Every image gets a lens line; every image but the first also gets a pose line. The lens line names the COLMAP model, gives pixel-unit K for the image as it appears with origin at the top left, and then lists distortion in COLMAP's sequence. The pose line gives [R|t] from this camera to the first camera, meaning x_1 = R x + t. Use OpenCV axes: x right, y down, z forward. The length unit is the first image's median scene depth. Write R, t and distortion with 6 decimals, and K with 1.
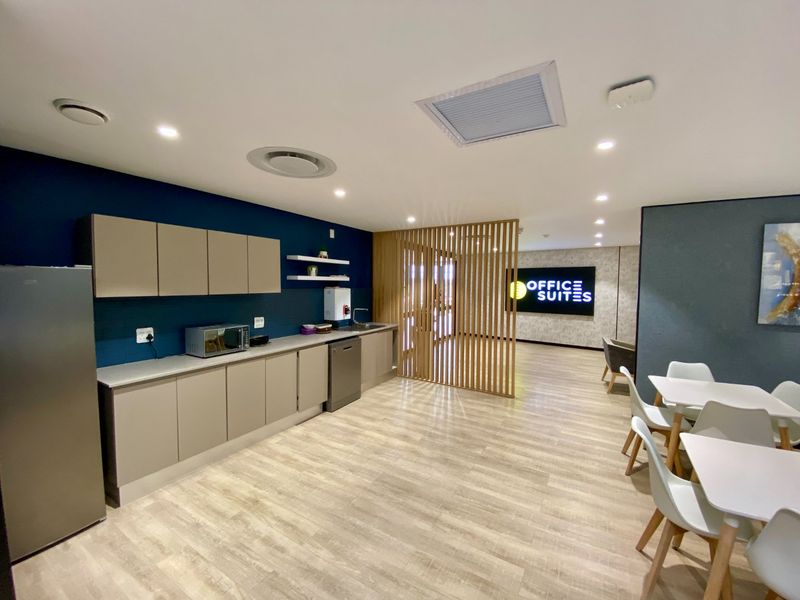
lens RADIAL K [[328.2, 0, 401.2], [0, 328.2, 302.1], [0, 0, 1]] dist [-0.008628, -0.003945]
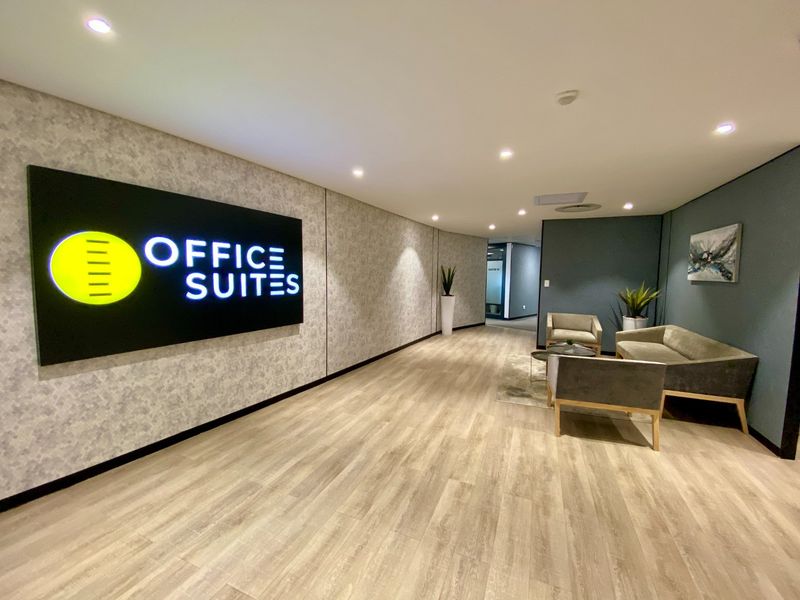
lens RADIAL K [[328.2, 0, 401.3], [0, 328.2, 298.7], [0, 0, 1]] dist [-0.008628, -0.003945]
pose [[-0.137735, -0.084496, 0.986858, 0.090662], [0.032539, 0.995431, 0.089771, -0.030423], [-0.989935, 0.044476, -0.134356, 0.876855]]
